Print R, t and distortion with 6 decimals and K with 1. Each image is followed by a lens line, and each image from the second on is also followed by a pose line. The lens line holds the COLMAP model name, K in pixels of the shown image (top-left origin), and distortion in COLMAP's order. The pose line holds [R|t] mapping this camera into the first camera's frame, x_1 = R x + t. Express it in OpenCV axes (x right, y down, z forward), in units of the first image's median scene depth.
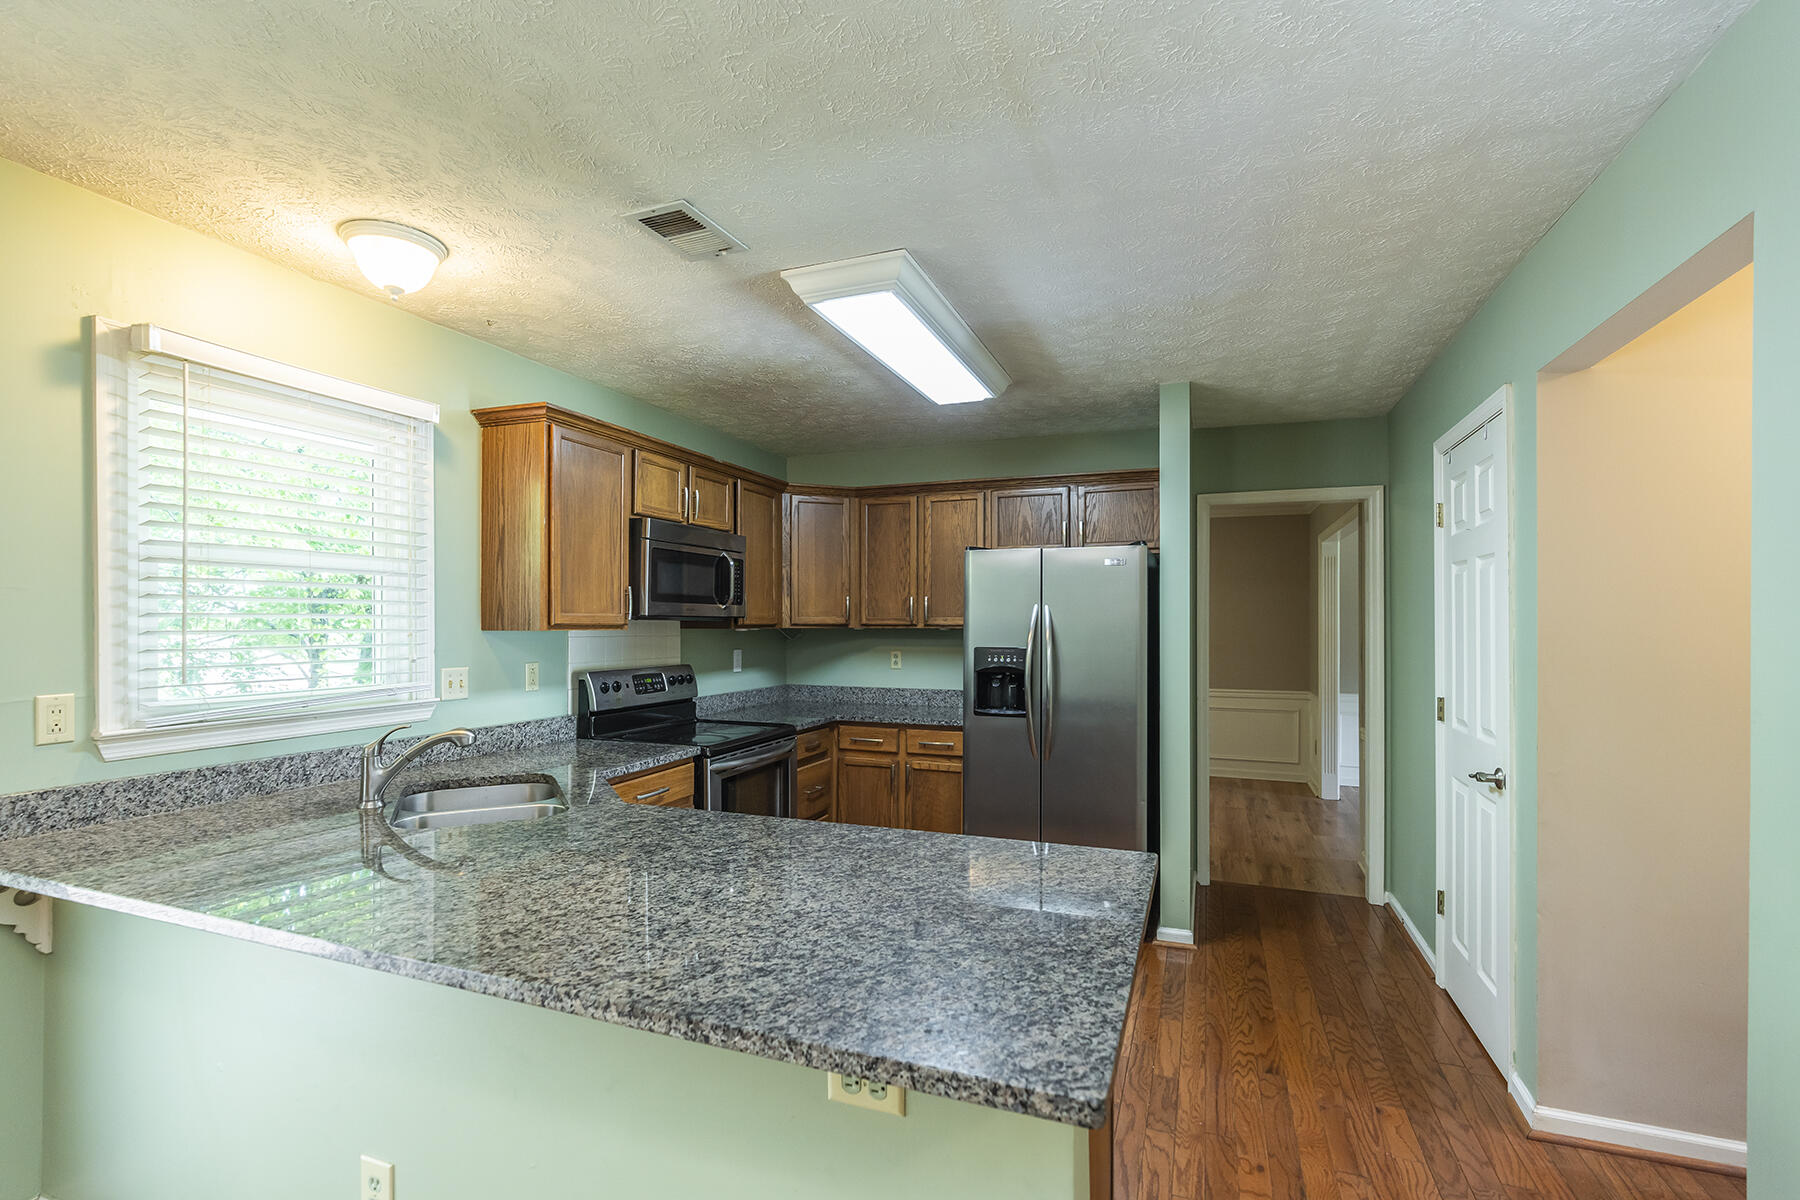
lens RADIAL K [[822.3, 0, 891.1], [0, 822.3, 621.0], [0, 0, 1]] dist [0.000219, 0.000049]
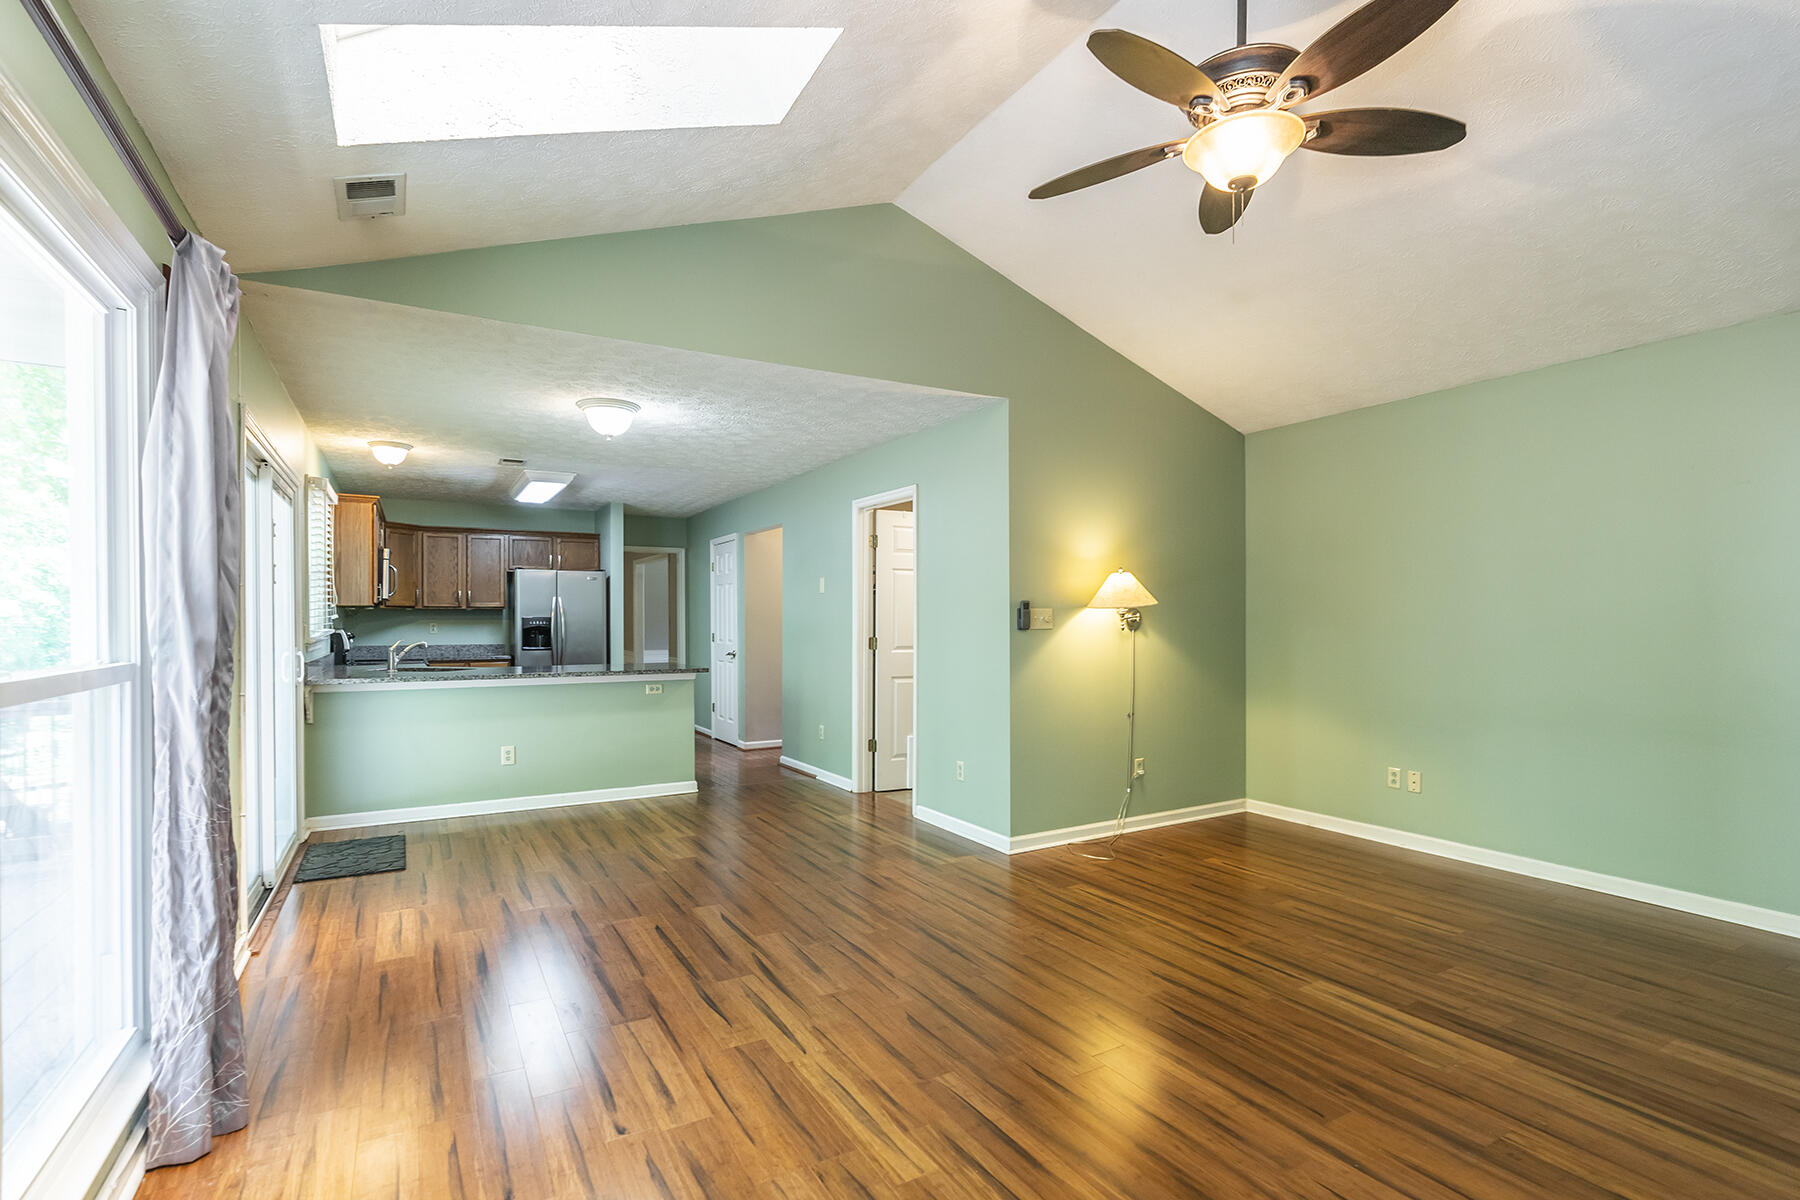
lens RADIAL K [[822.3, 0, 891.1], [0, 822.3, 621.0], [0, 0, 1]] dist [0.000219, 0.000049]
pose [[0.630426, -0.003282, 0.776242, -0.924207], [-0.000517, 0.999989, 0.004648, 0.031740], [-0.776249, -0.003332, 0.630417, -1.013852]]
